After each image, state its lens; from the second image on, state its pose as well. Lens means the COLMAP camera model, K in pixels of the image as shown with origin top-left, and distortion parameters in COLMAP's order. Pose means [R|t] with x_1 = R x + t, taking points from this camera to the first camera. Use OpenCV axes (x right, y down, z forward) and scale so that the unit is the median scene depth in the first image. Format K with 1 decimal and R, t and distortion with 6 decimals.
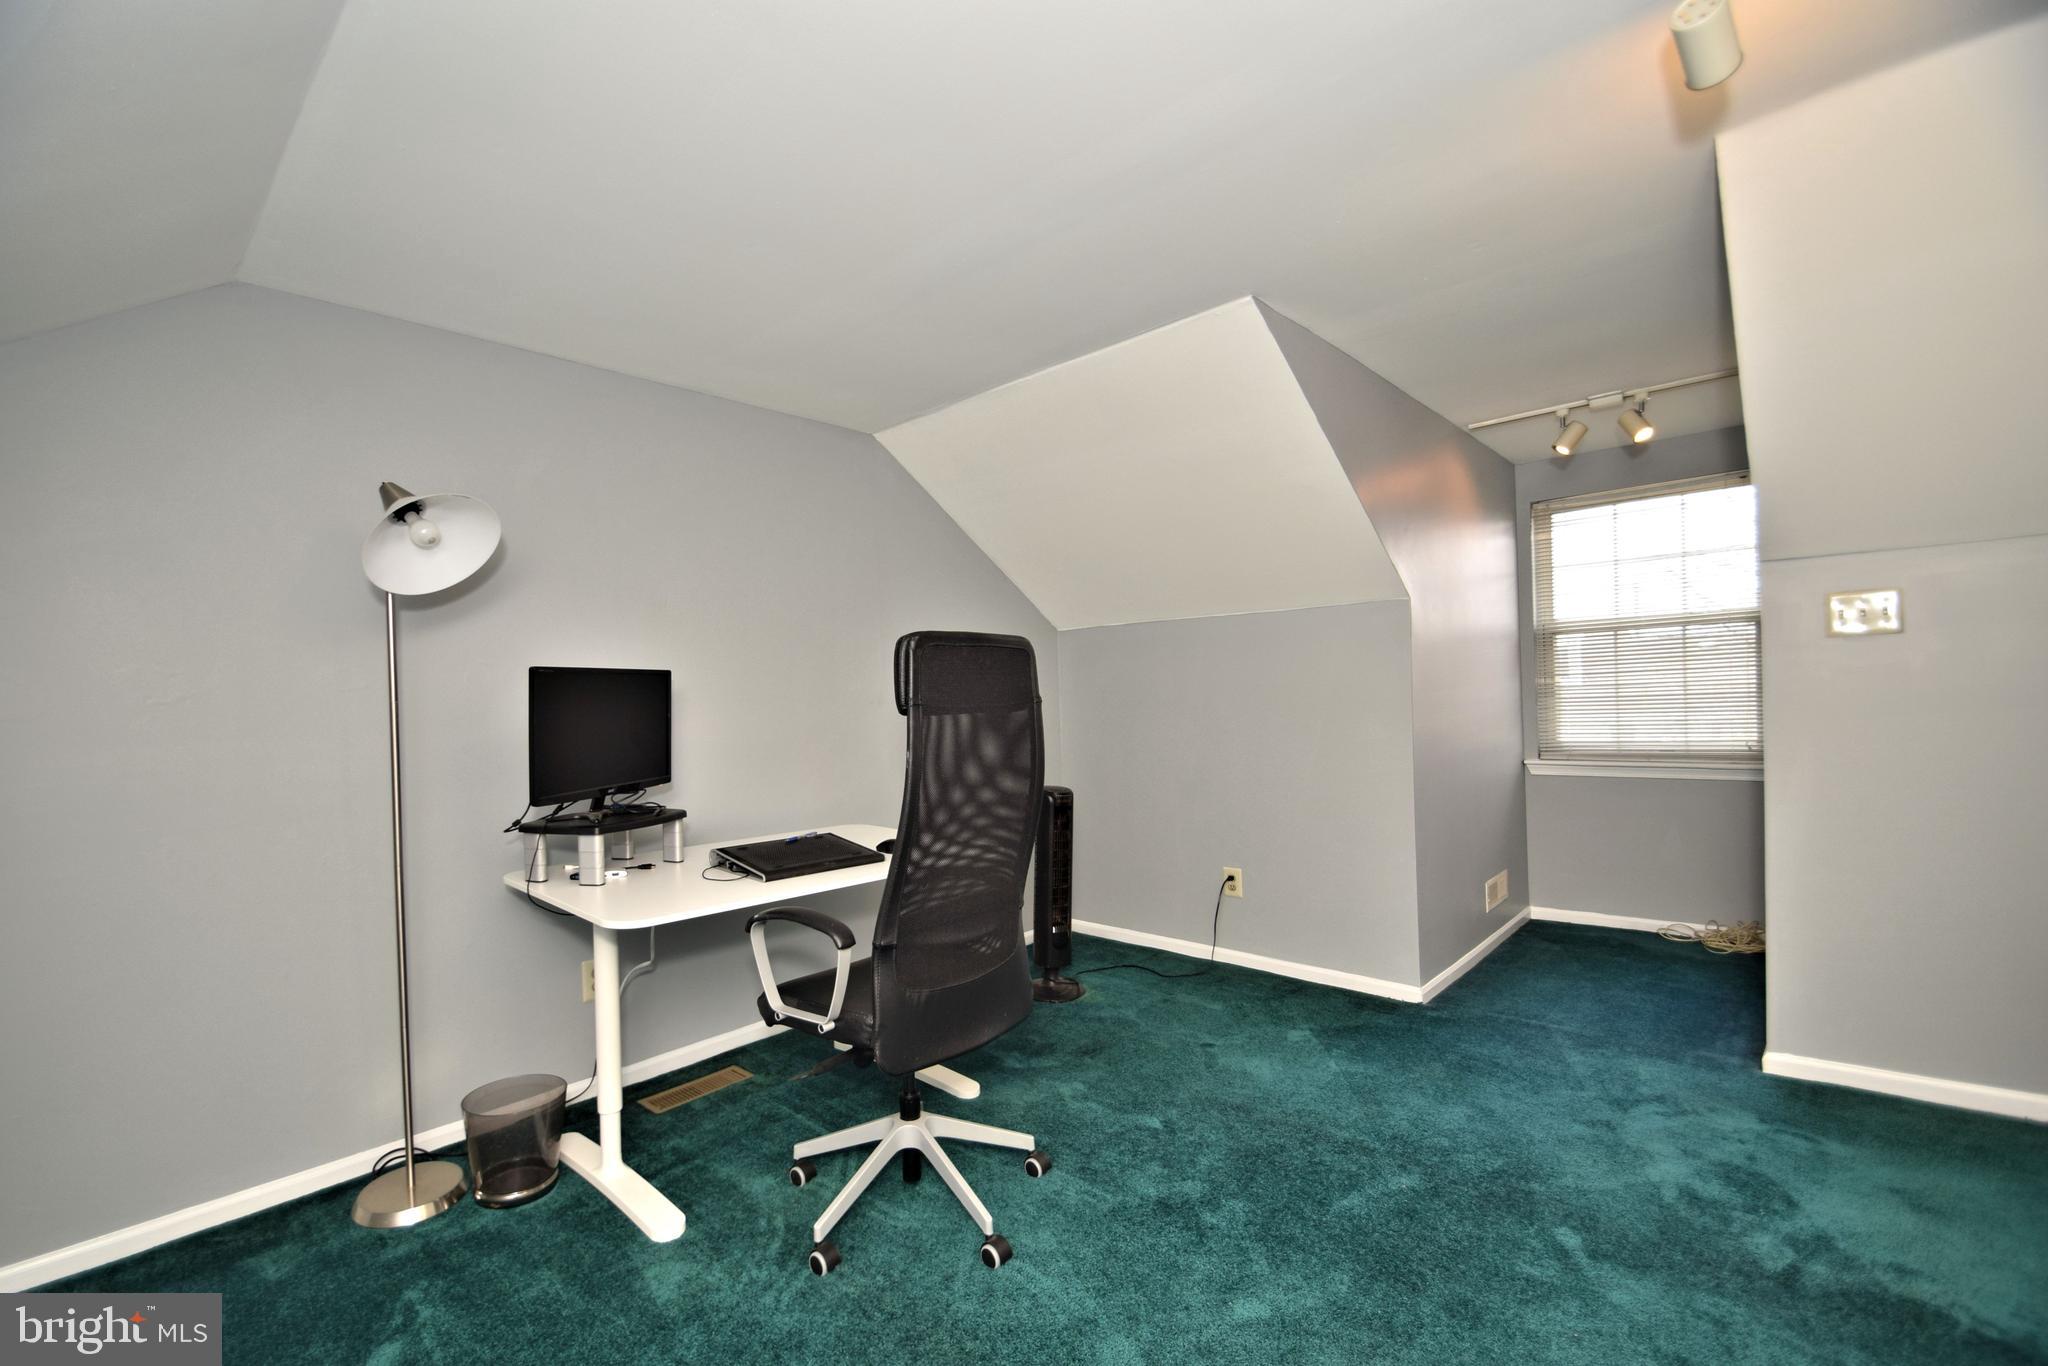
lens RADIAL K [[913.3, 0, 1024.3], [0, 913.3, 709.5], [0, 0, 1]] dist [-0.000342, -0.000018]
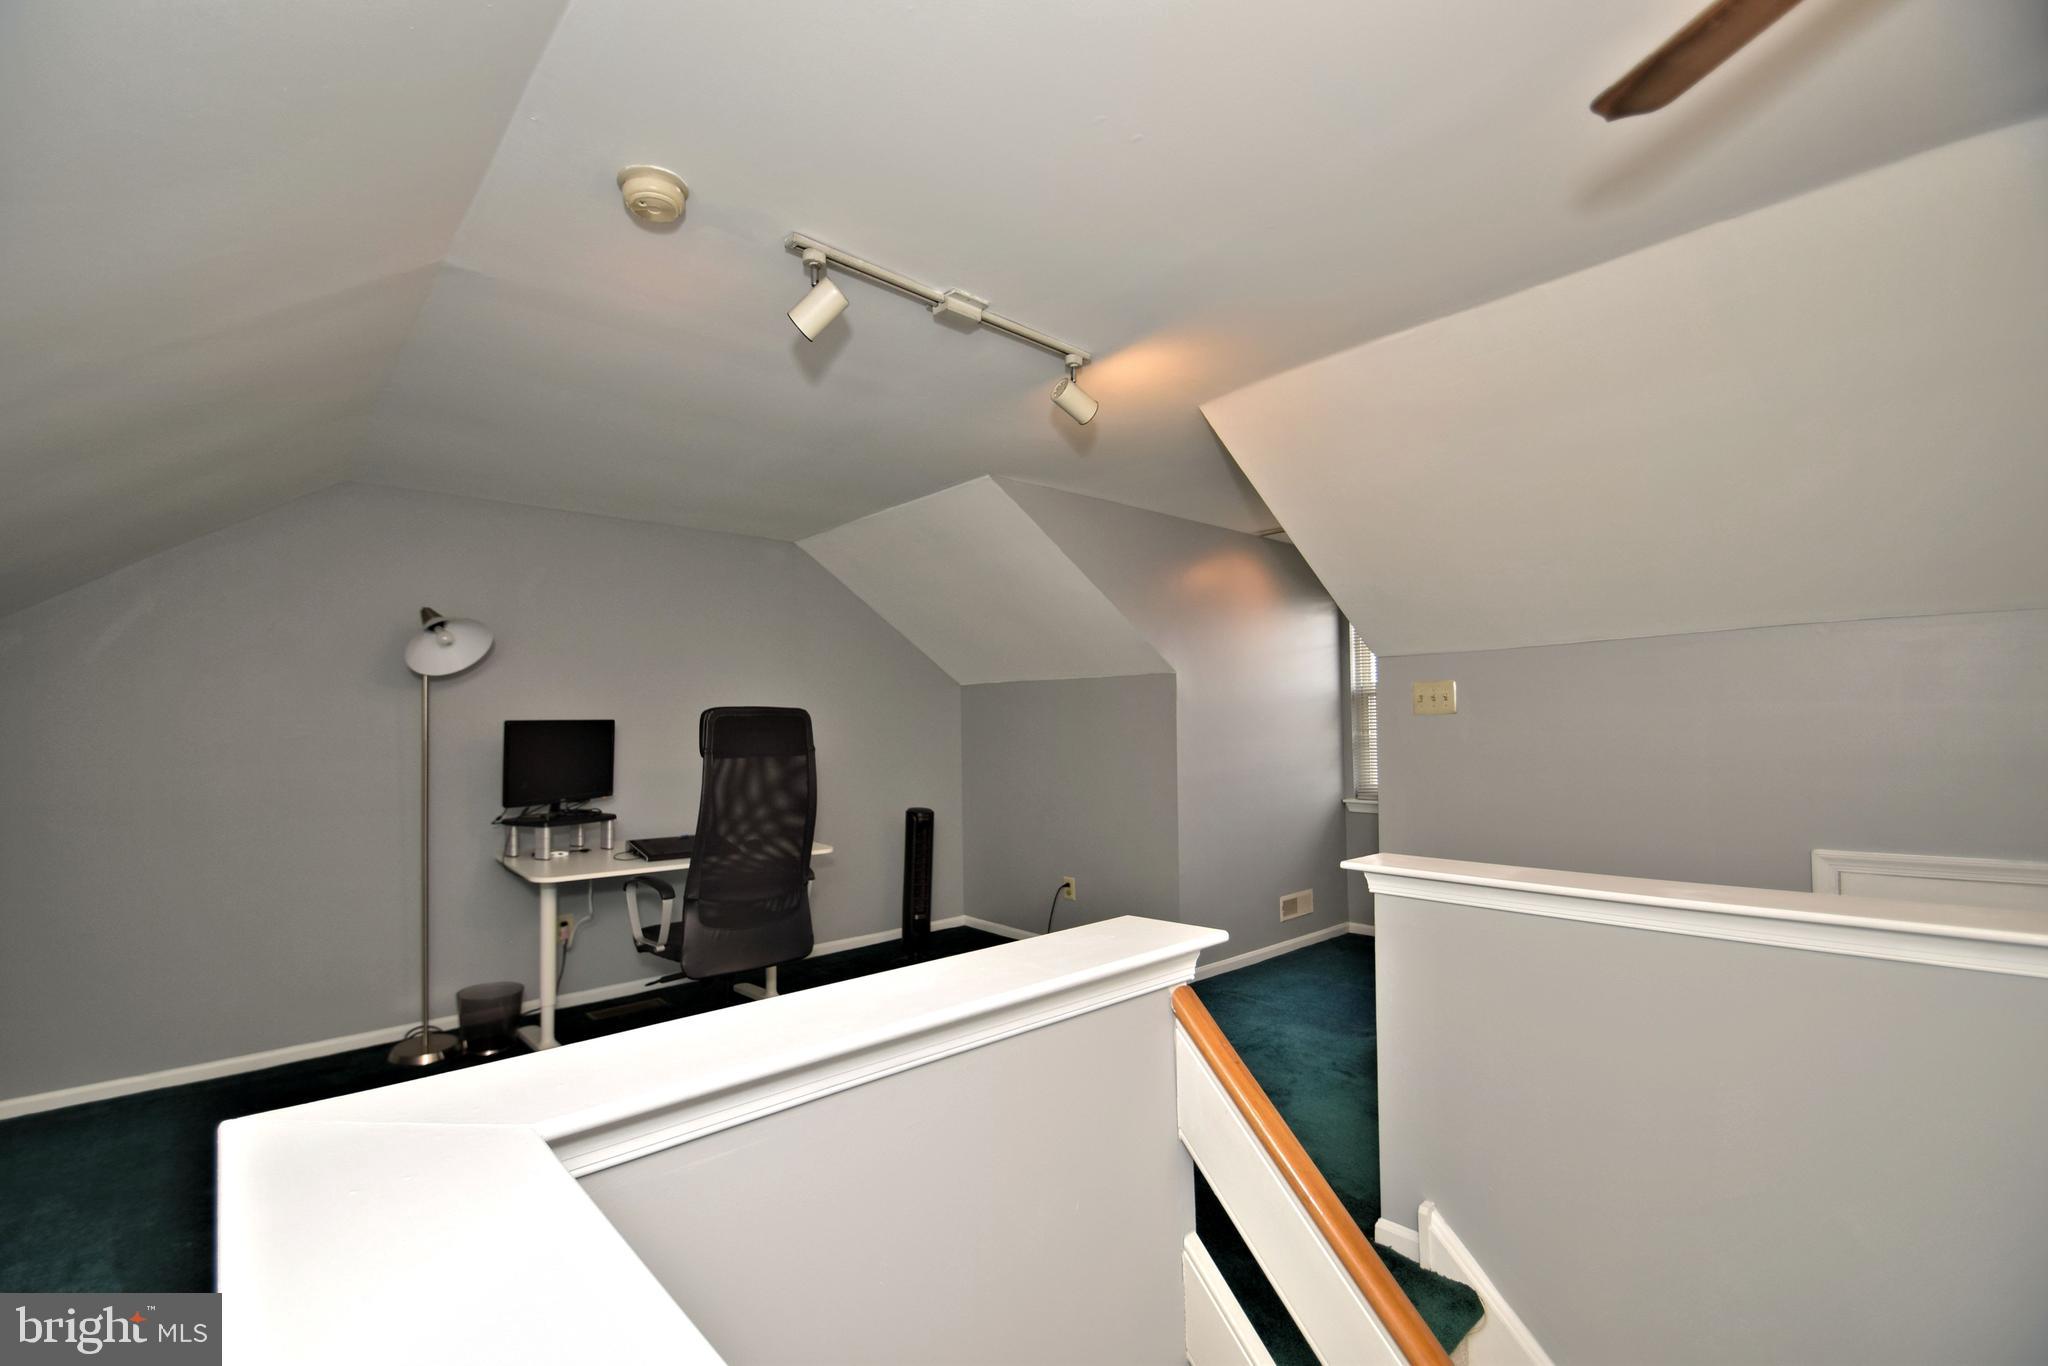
lens RADIAL K [[913.3, 0, 1024.3], [0, 913.3, 709.5], [0, 0, 1]] dist [-0.000342, -0.000018]
pose [[0.994891, 0.019606, -0.099033, 0.496989], [-0.022443, 0.999367, -0.027610, -0.040178], [0.098429, 0.029692, 0.994701, -0.482896]]
